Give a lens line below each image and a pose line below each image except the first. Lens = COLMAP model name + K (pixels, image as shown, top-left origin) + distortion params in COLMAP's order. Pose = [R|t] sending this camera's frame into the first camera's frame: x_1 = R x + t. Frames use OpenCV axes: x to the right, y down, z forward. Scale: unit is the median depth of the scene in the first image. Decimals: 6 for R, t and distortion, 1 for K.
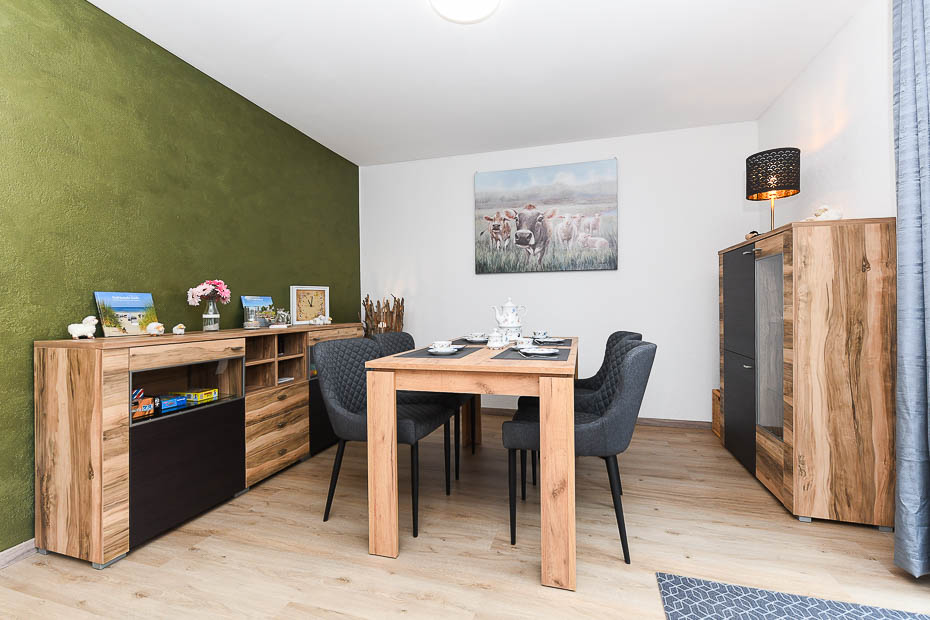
lens RADIAL K [[407.3, 0, 463.7], [0, 407.3, 305.2], [0, 0, 1]] dist [0.000305, -0.000154]
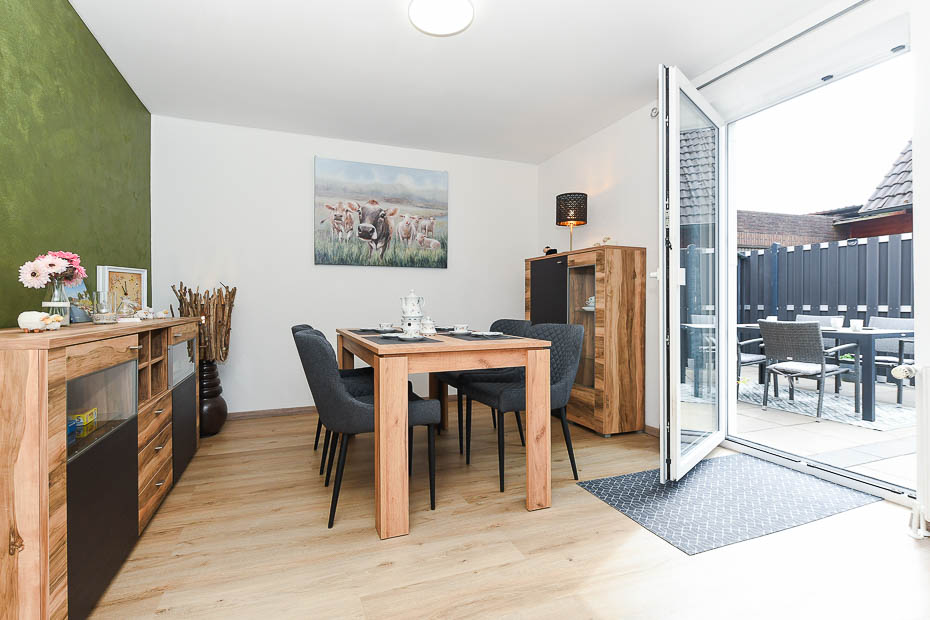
lens RADIAL K [[429.5, 0, 438.7], [0, 429.5, 304.6], [0, 0, 1]] dist [0.000500, -0.000437]
pose [[0.806748, 0.006239, 0.590863, -0.416835], [-0.008754, 0.999961, 0.001394, 0.015978], [-0.590831, -0.006297, 0.806771, 0.036768]]
